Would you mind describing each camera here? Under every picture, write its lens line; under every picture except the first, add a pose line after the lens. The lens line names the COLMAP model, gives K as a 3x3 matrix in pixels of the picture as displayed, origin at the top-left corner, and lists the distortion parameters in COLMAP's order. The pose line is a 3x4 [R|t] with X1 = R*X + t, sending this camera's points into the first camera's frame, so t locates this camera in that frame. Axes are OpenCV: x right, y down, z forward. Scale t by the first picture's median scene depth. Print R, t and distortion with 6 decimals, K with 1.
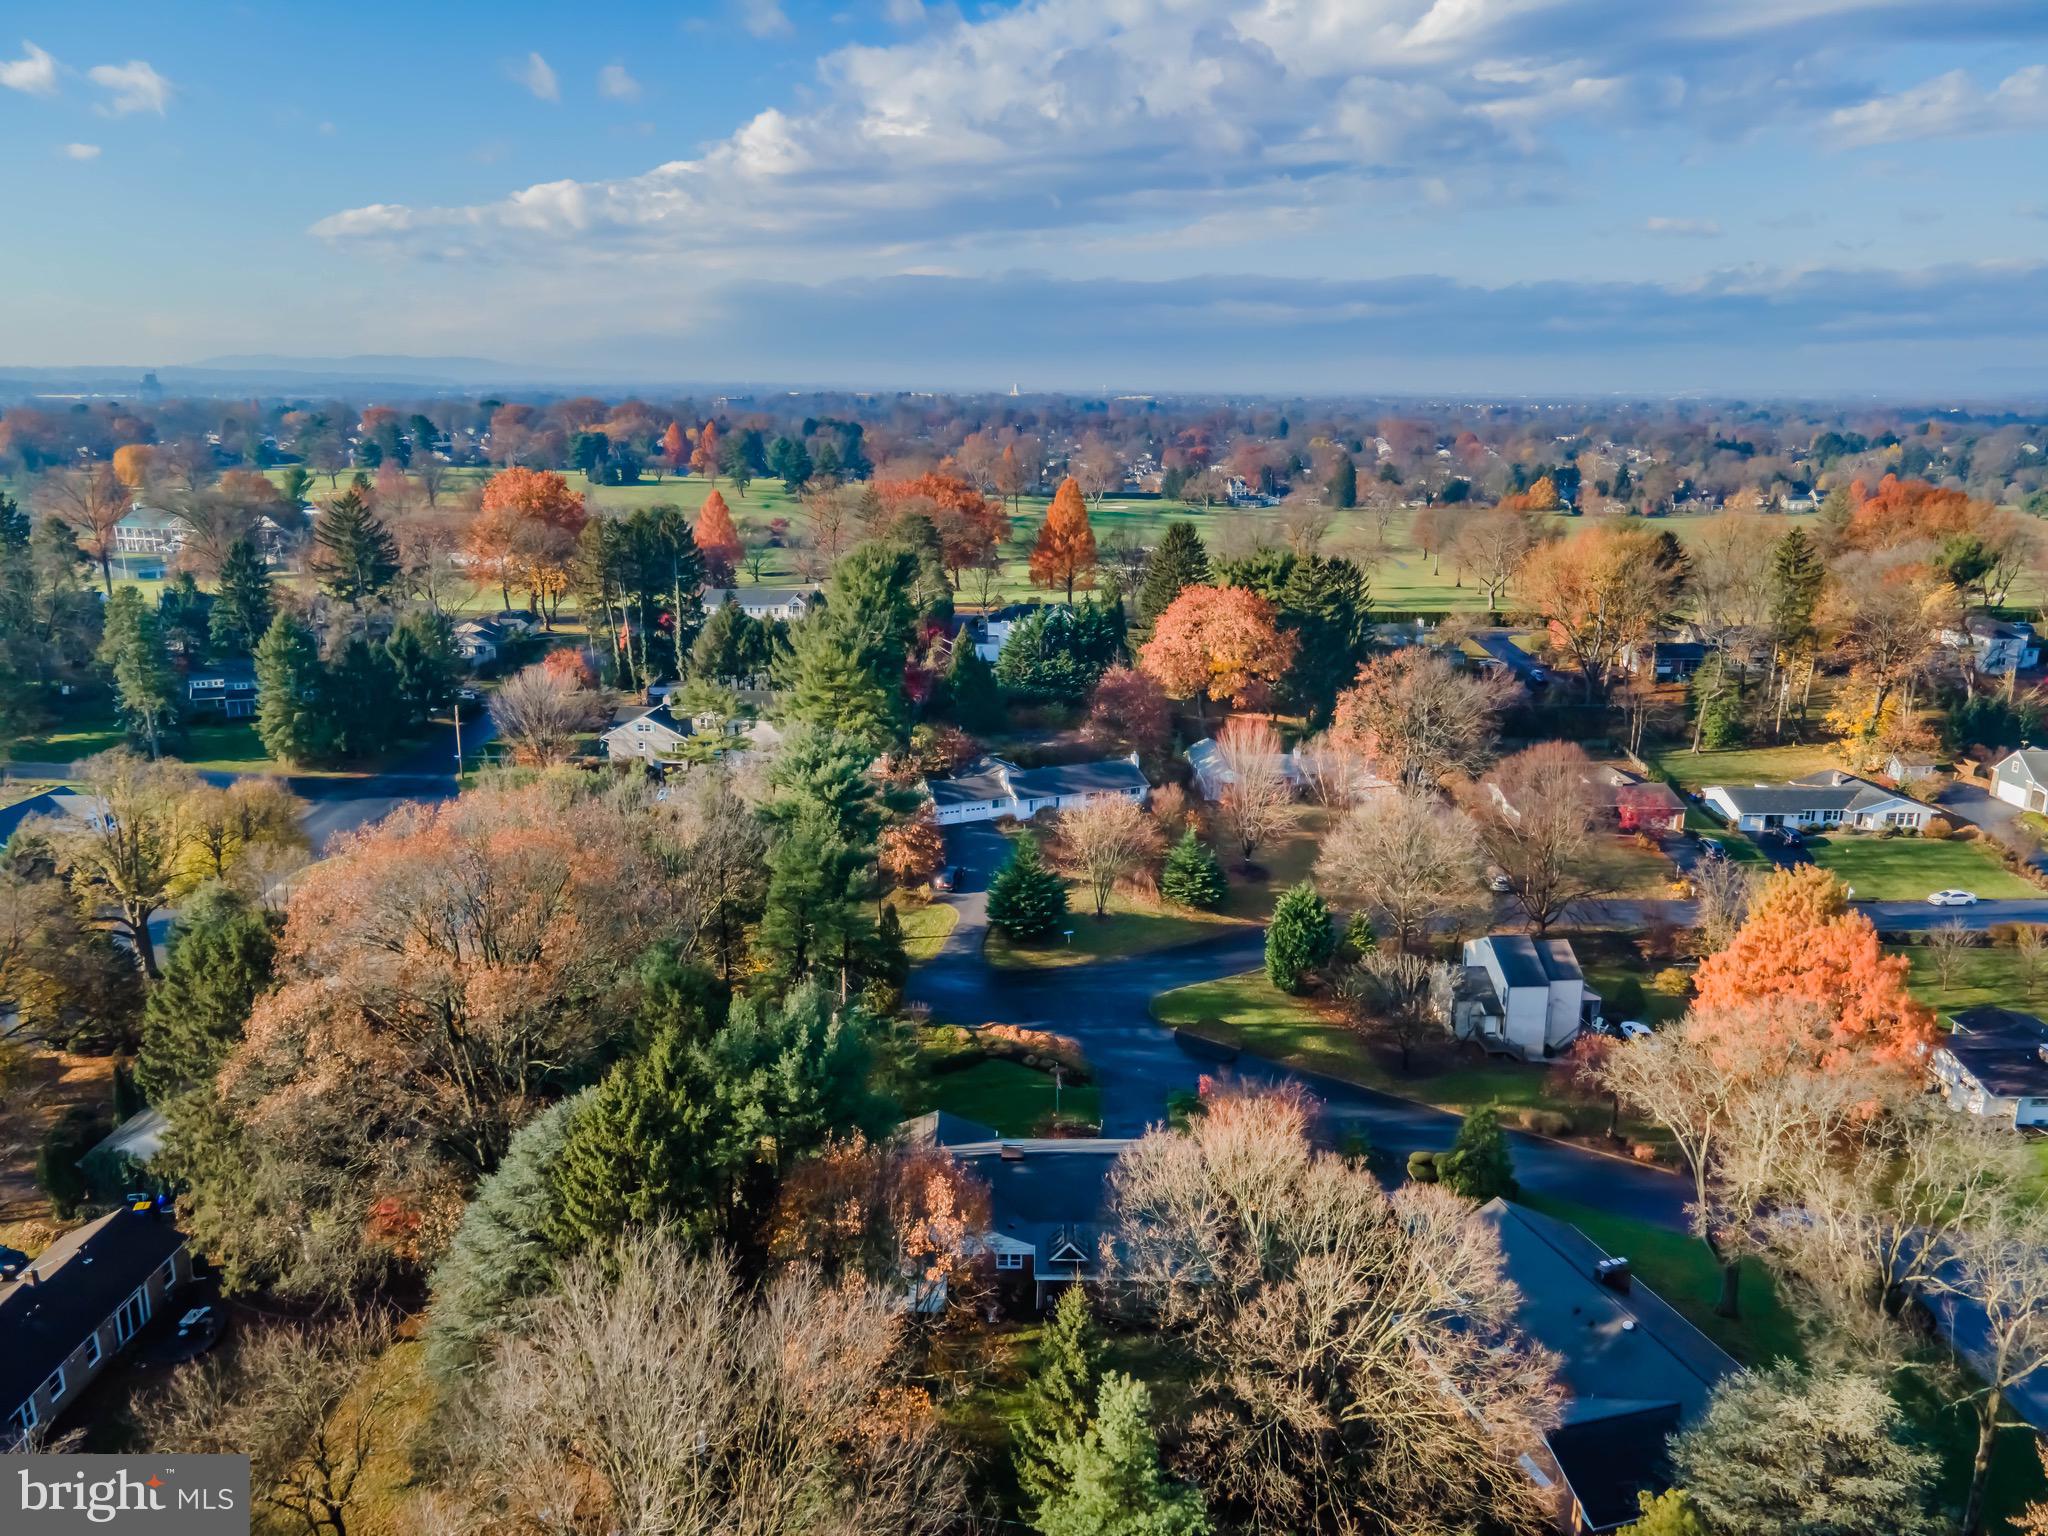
lens RADIAL K [[1471.0, 0, 1034.7], [0, 1471.0, 767.8], [0, 0, 1]] dist [0.016853, 0.040529]
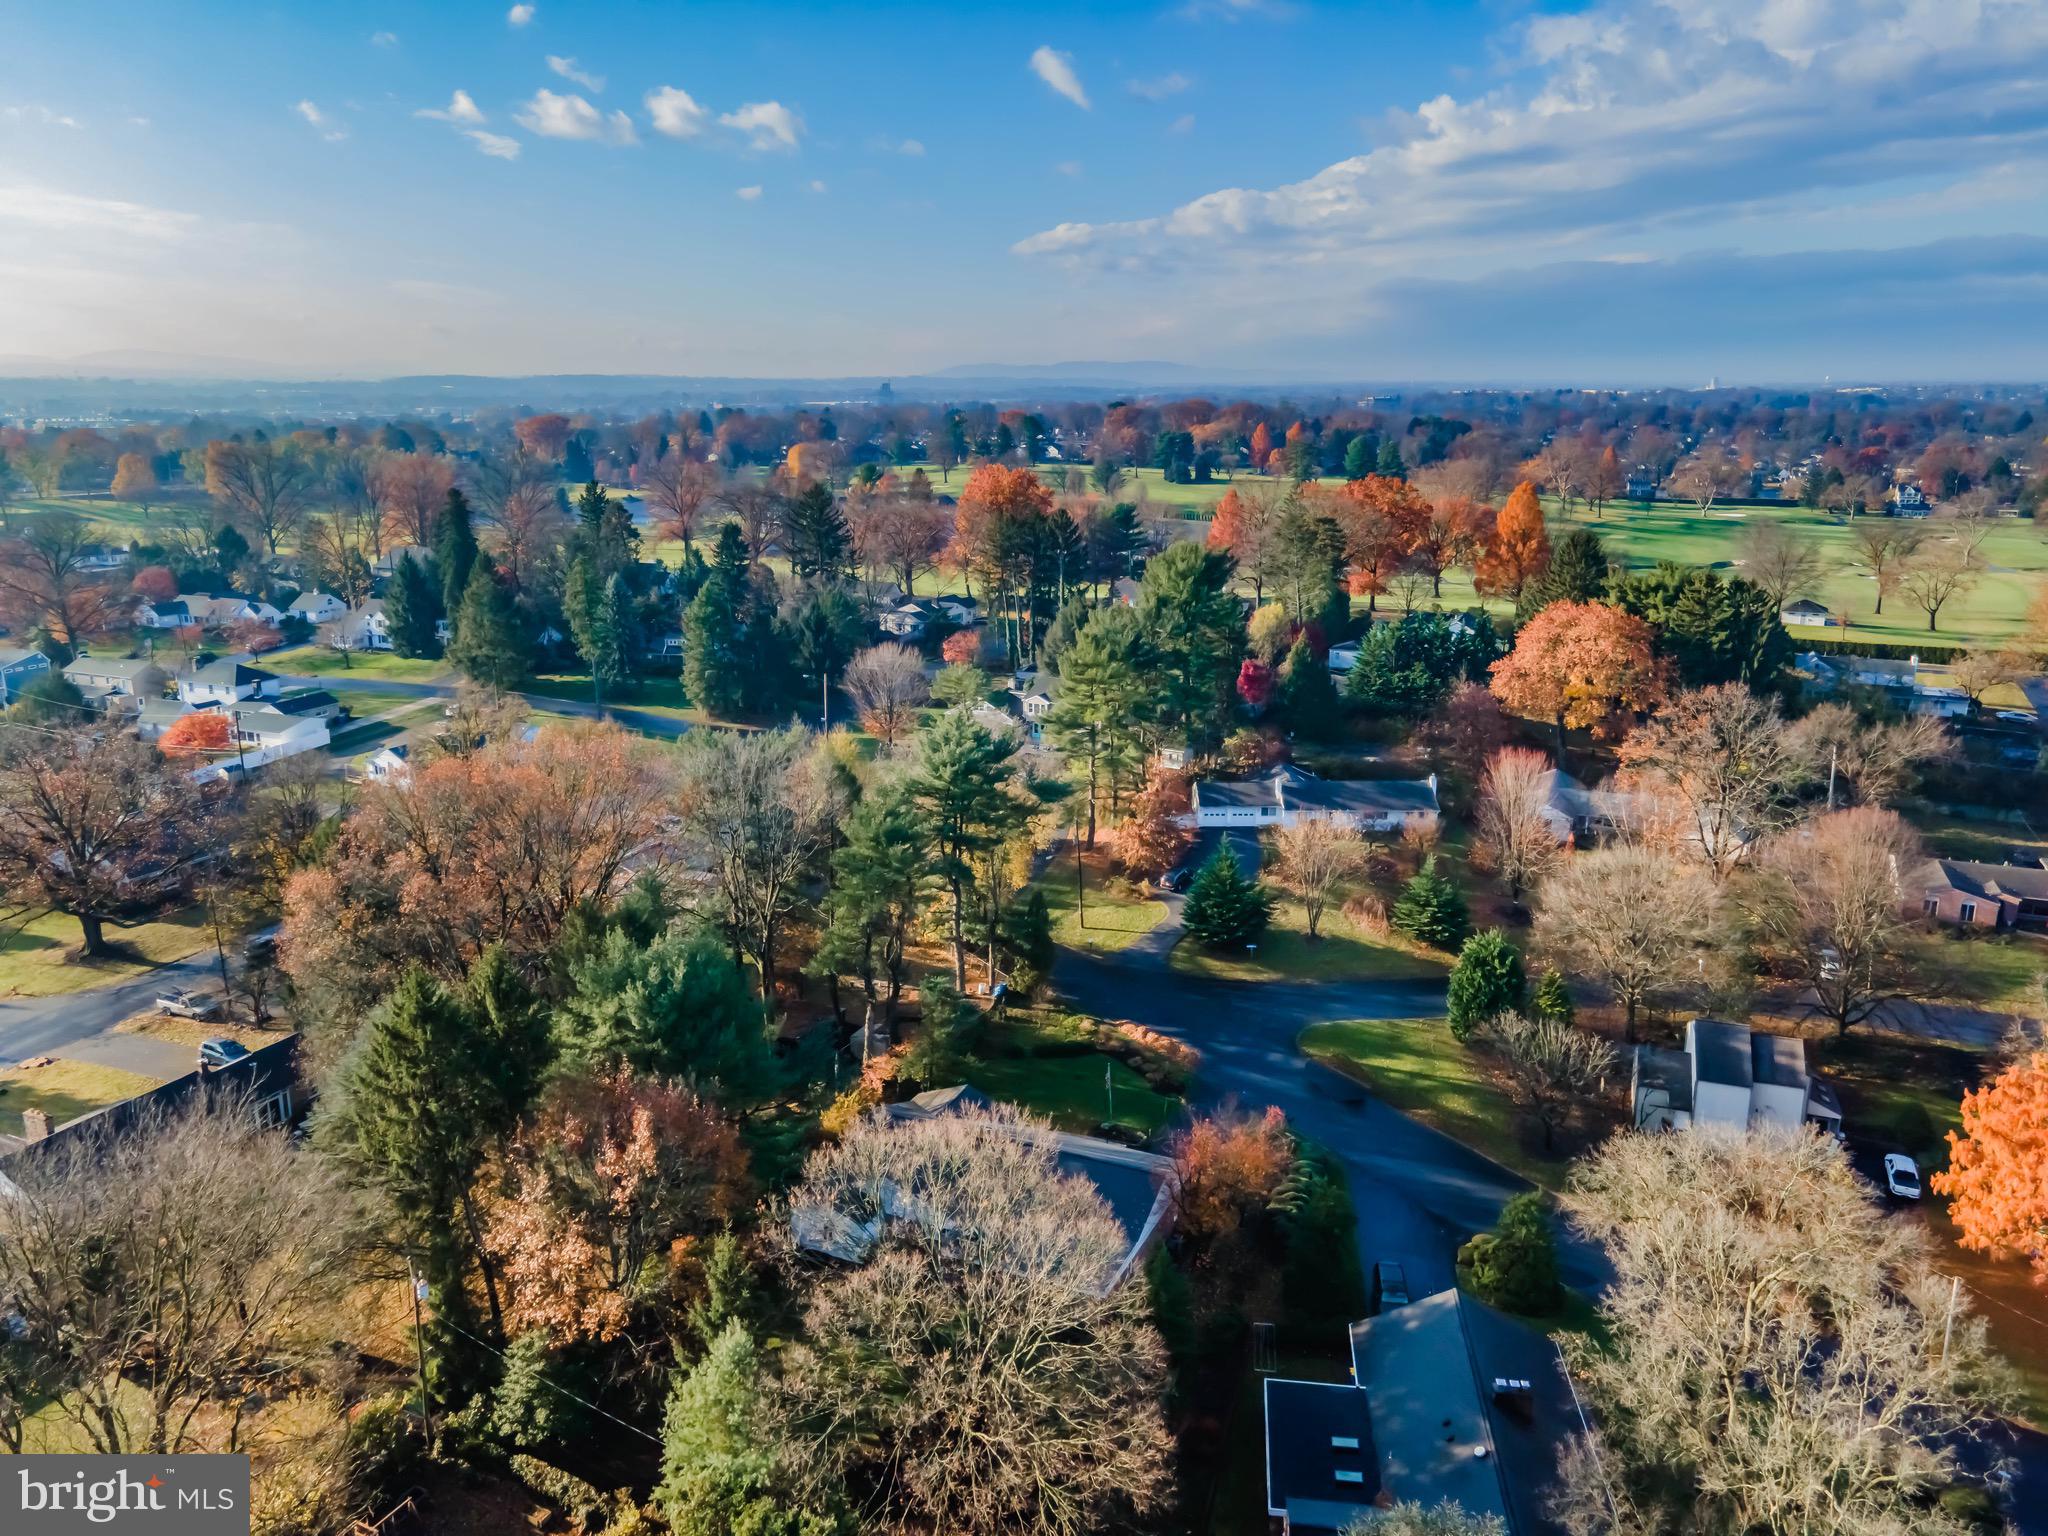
lens RADIAL K [[1471.0, 0, 1034.7], [0, 1471.0, 767.8], [0, 0, 1]] dist [0.016853, 0.040529]
pose [[0.910986, 0.097743, -0.400687, 0.215882], [-0.097176, 0.995029, 0.021792, -0.010680], [0.400825, 0.019085, 0.915956, 0.034620]]
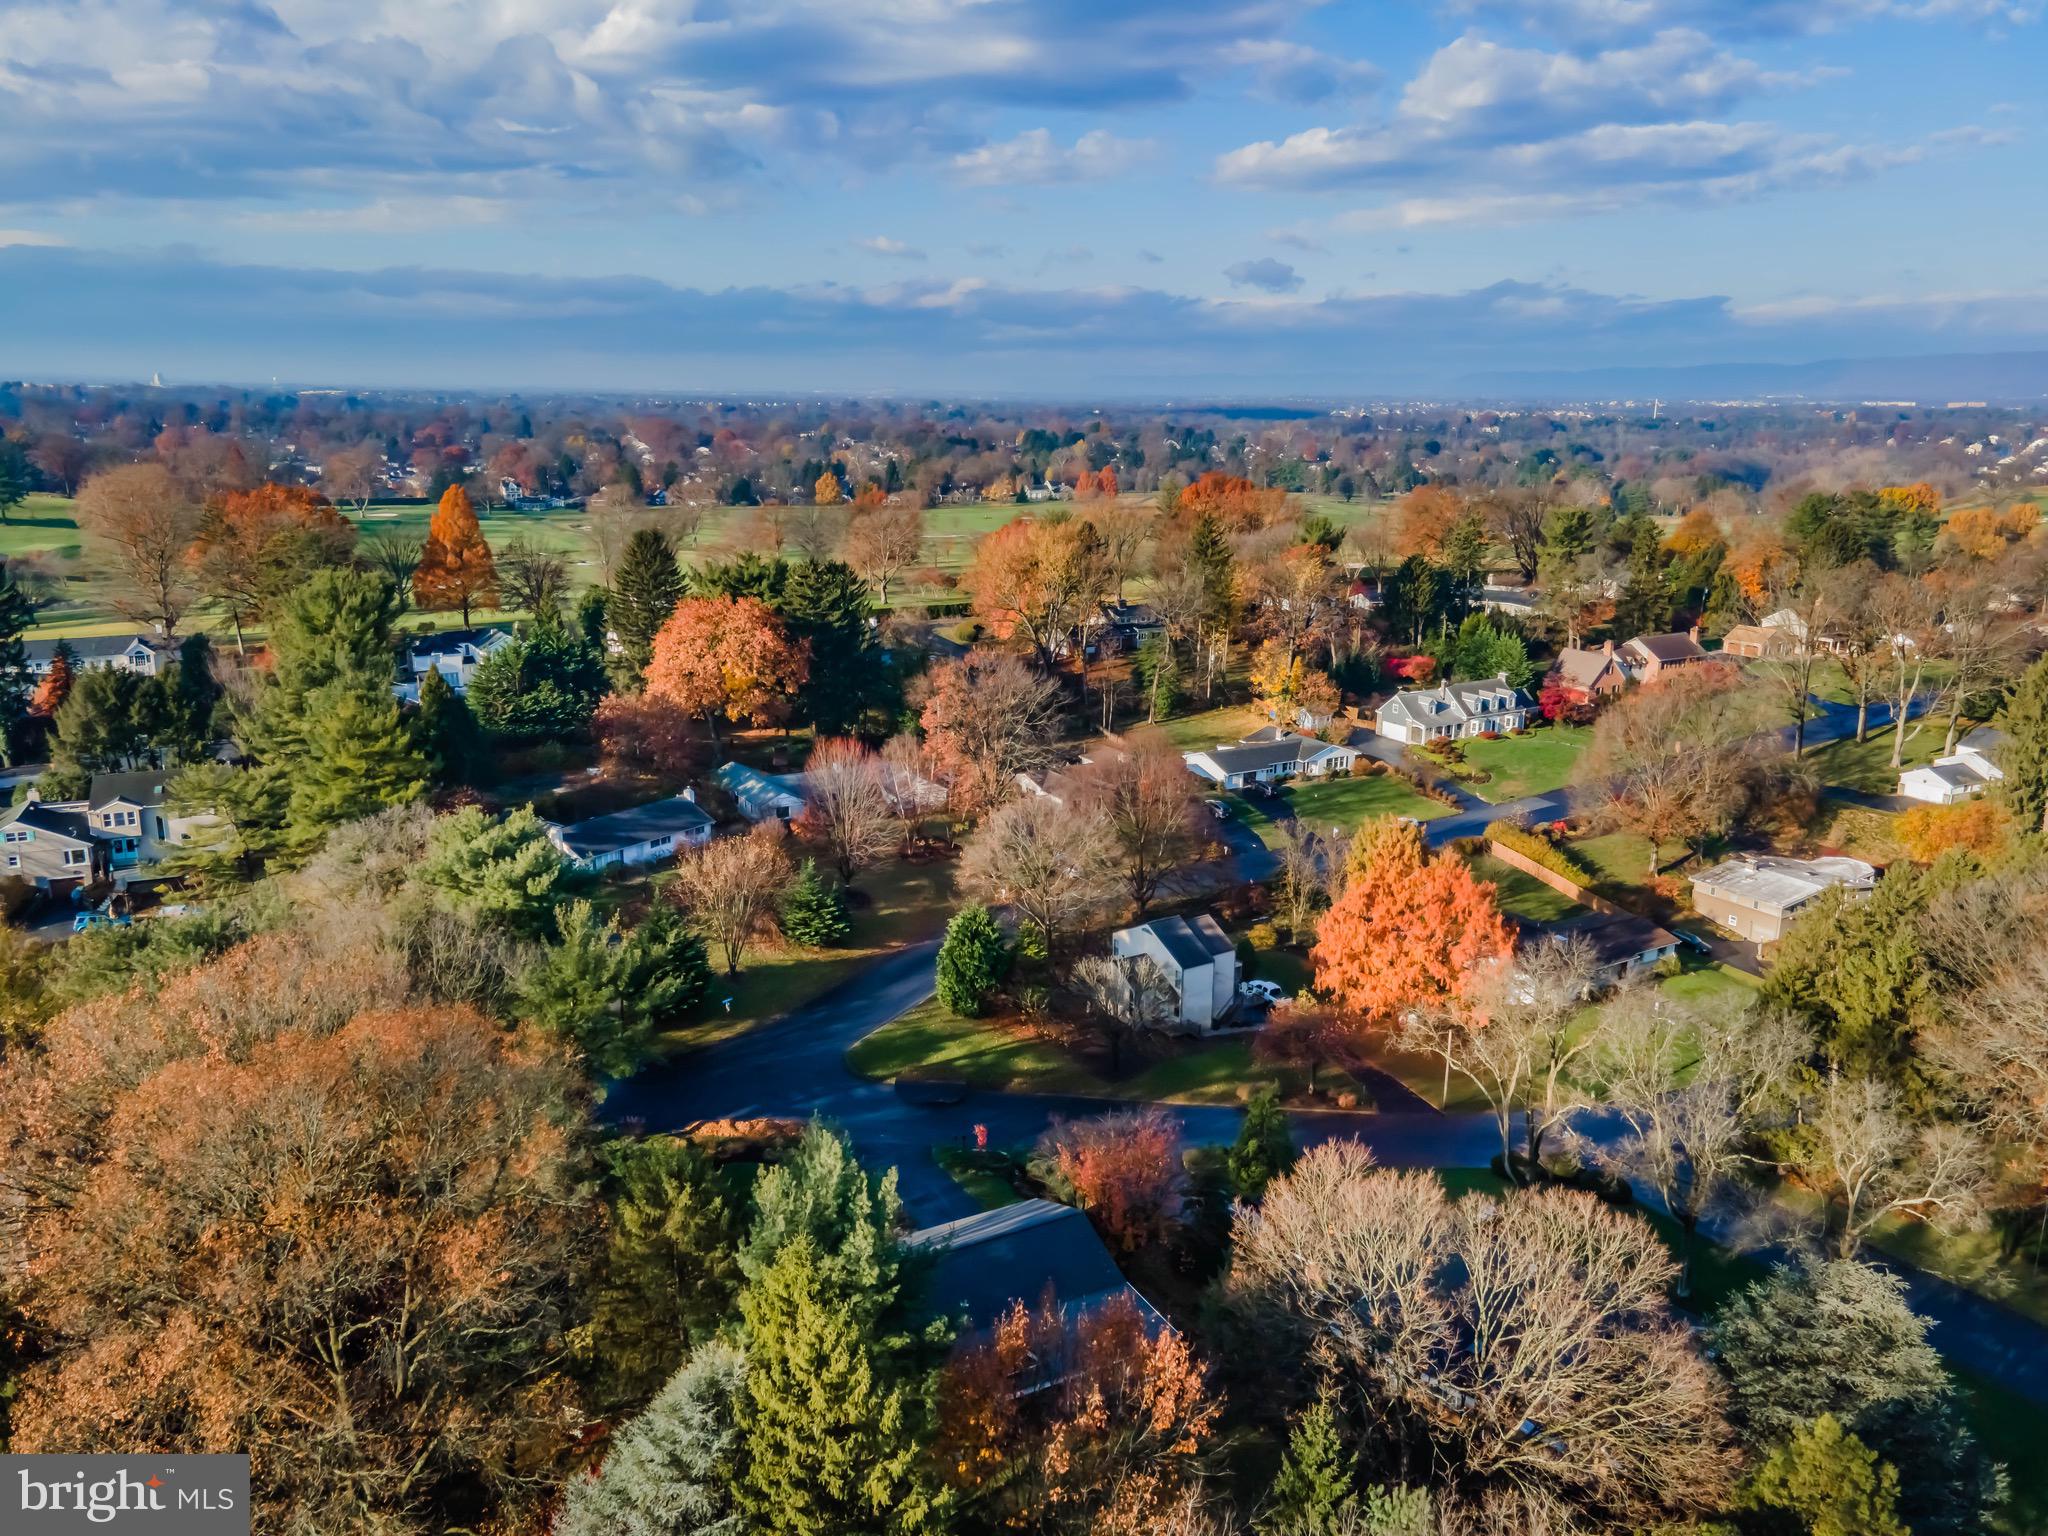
lens RADIAL K [[1472.2, 0, 1049.0], [0, 1472.2, 740.1], [0, 0, 1]] dist [0.043622, -0.060211]
pose [[0.872300, -0.108335, 0.476820, -0.170256], [0.116284, 0.993132, 0.012911, -0.025427], [-0.474944, 0.044184, 0.878906, 0.096343]]
